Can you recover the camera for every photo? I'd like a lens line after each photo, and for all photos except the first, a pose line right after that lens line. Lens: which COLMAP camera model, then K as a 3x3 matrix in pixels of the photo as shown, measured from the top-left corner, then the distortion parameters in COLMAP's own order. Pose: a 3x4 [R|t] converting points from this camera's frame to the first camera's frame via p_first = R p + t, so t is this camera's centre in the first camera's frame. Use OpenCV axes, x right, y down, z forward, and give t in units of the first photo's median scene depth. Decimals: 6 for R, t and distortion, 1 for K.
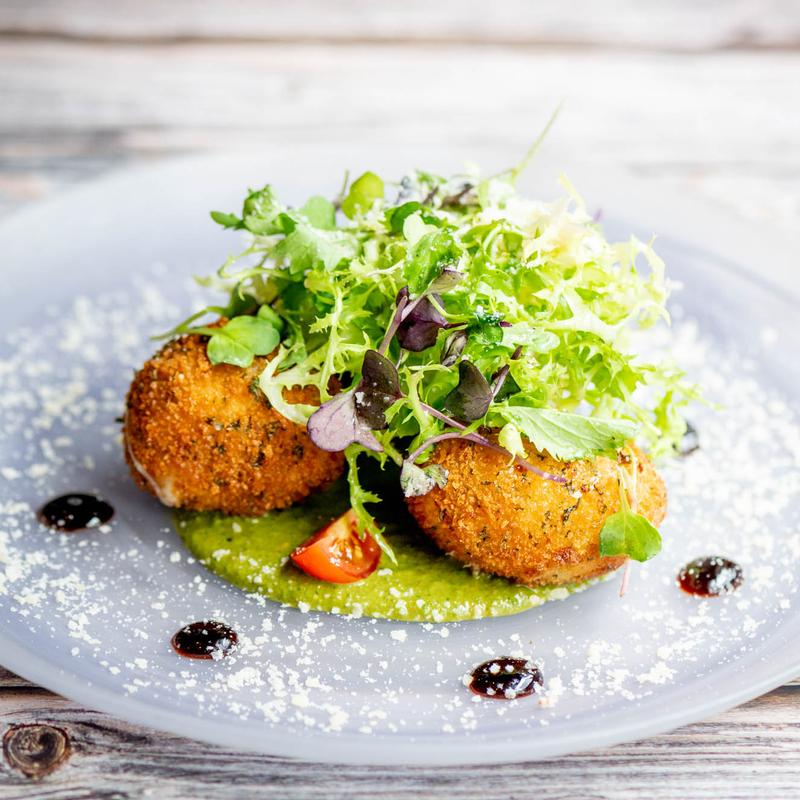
lens RADIAL K [[2969.7, 0, 400.0], [0, 2969.7, 400.0], [0, 0, 1]] dist [0.001150, 0.275923]
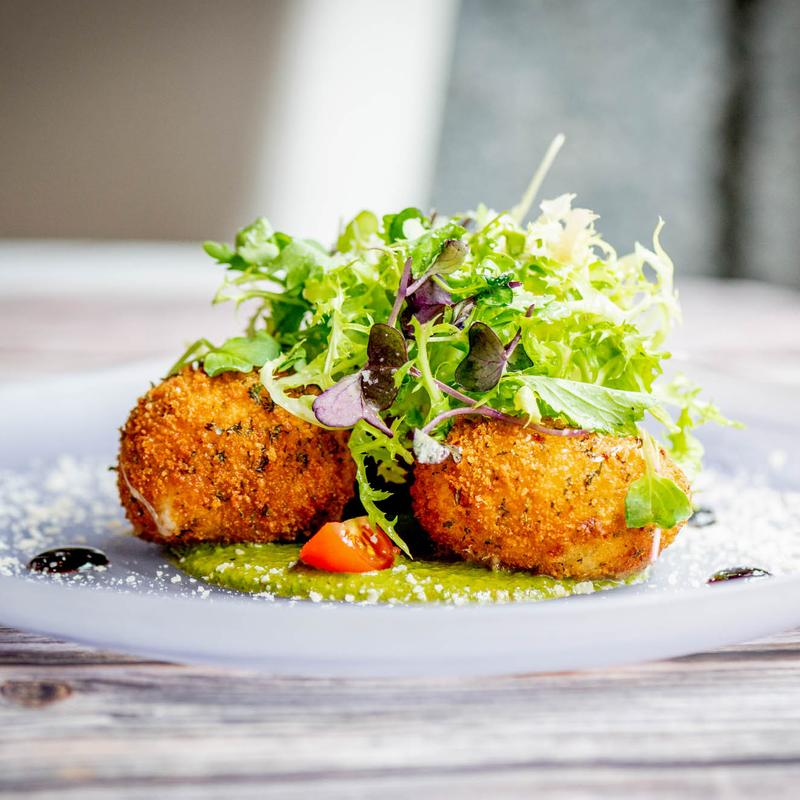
lens RADIAL K [[2969.7, 0, 400.0], [0, 2969.7, 400.0], [0, 0, 1]] dist [0.001150, 0.275923]
pose [[0.999040, -0.038154, 0.021534, -0.023066], [0.042313, 0.967729, -0.248415, 0.239493], [-0.011361, 0.249088, 0.968414, 0.072010]]
